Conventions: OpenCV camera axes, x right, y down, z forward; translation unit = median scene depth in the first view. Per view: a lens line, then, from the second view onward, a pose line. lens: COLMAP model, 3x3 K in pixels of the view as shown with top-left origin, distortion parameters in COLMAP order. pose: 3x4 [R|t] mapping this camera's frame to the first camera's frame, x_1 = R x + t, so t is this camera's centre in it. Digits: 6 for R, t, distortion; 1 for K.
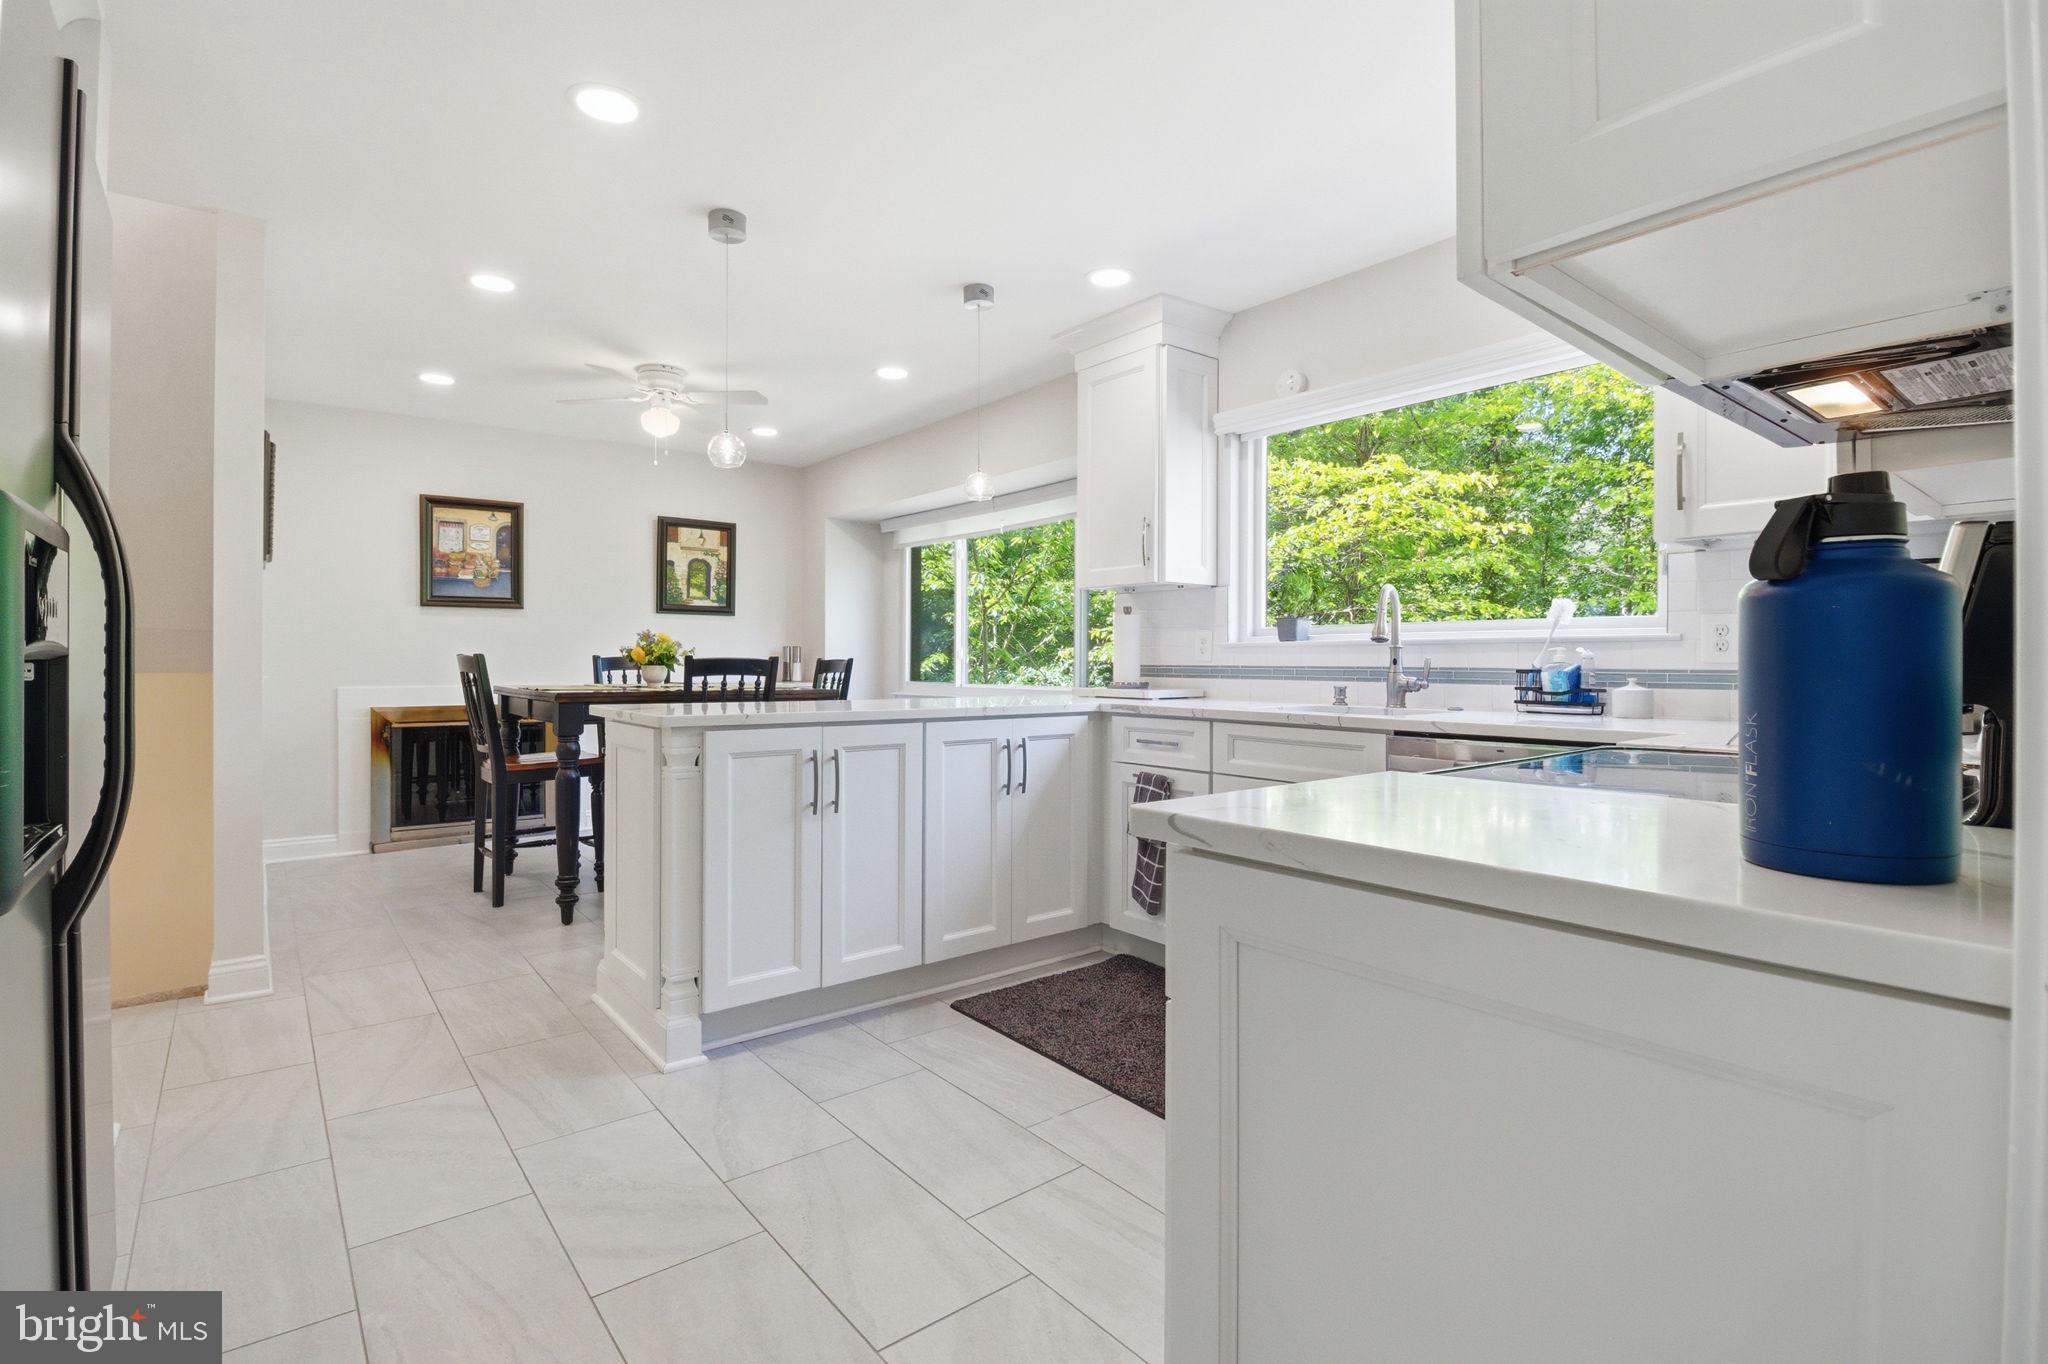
lens RADIAL K [[964.0, 0, 1020.6], [0, 964.0, 657.6], [0, 0, 1]] dist [-0.001197, -0.013142]
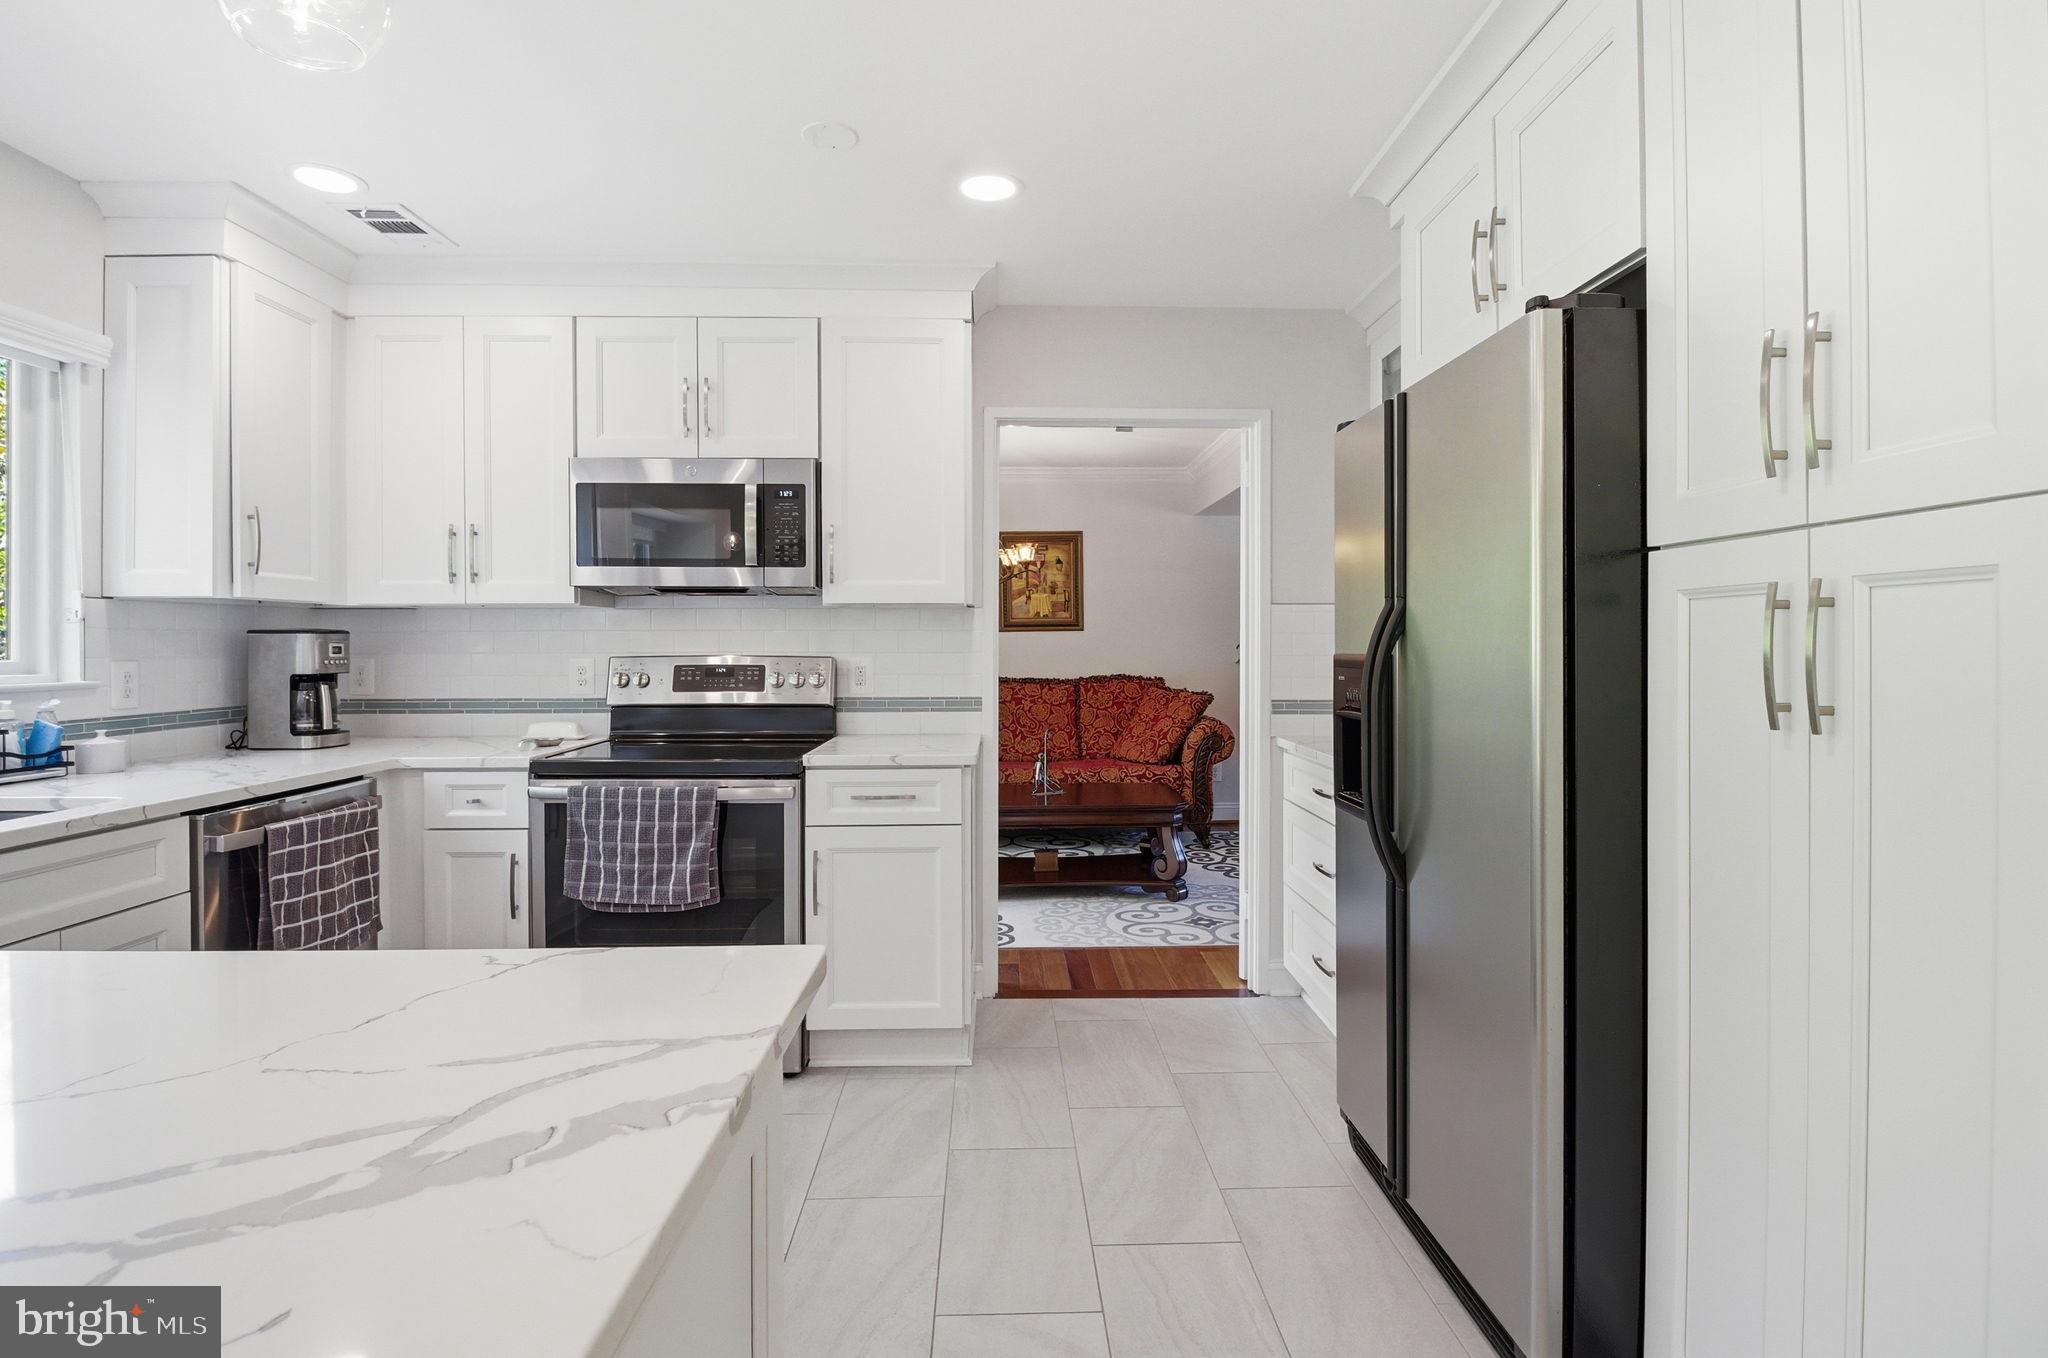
lens RADIAL K [[992.2, 0, 1029.8], [0, 992.2, 648.1], [0, 0, 1]] dist [0.001351, -0.010982]
pose [[-0.798306, -0.004674, 0.602234, -0.314738], [-0.004247, 0.999989, 0.002130, -0.030135], [-0.602237, -0.000858, -0.798317, 0.579878]]
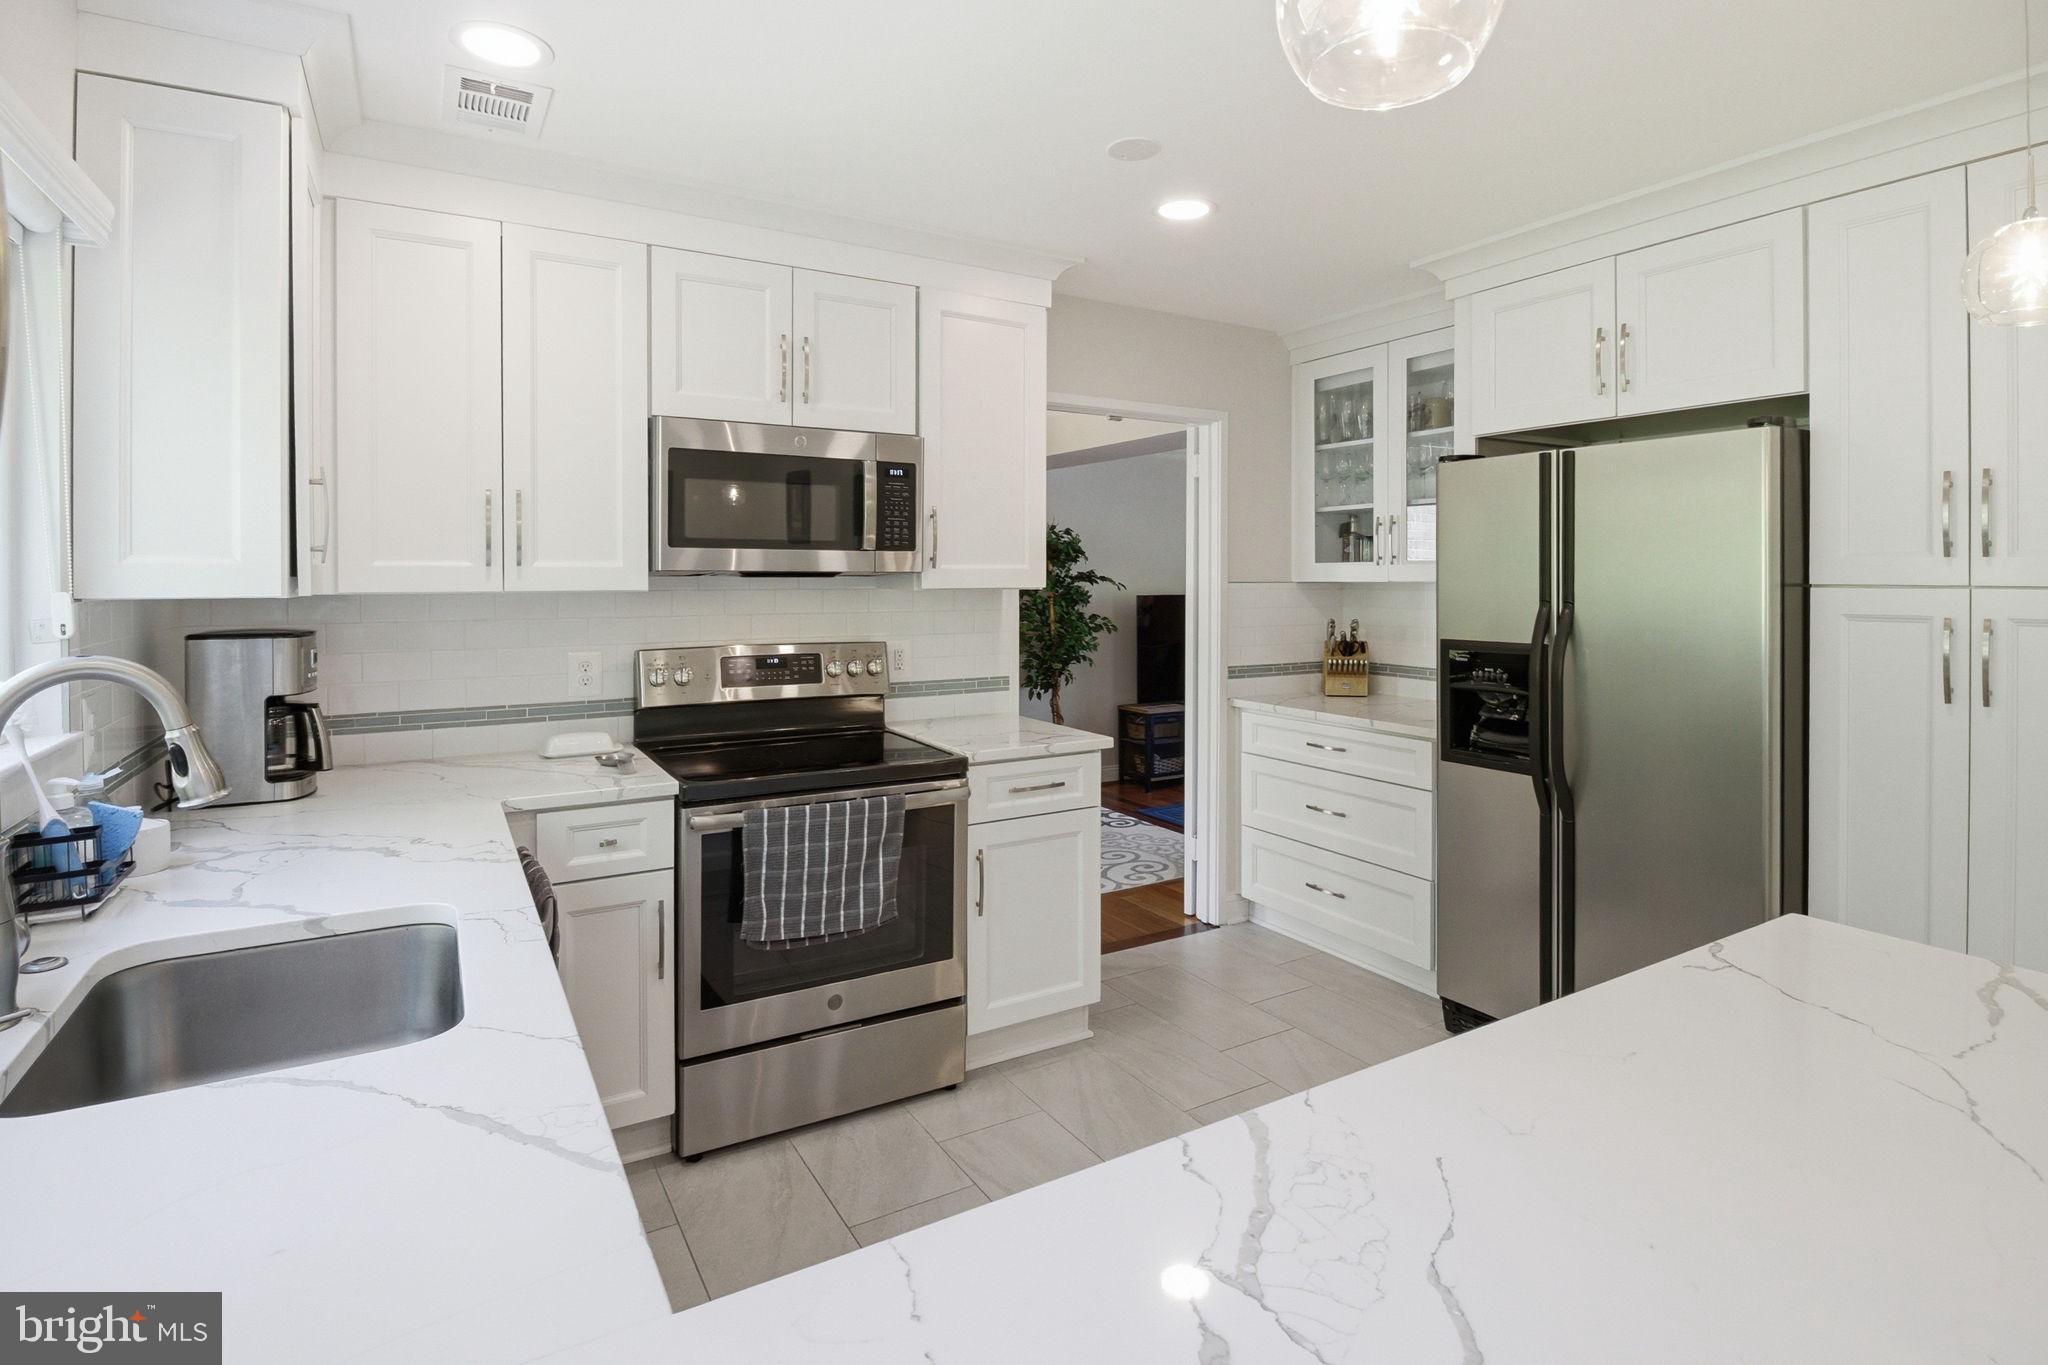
lens RADIAL K [[1018.3, 0, 1030.9], [0, 1018.3, 588.8], [0, 0, 1]] dist [-0.001140, -0.000044]
pose [[-0.990710, -0.005290, 0.135890, -0.009480], [-0.004219, 0.999958, 0.008167, -0.059051], [-0.135927, 0.007517, -0.990690, 0.739681]]
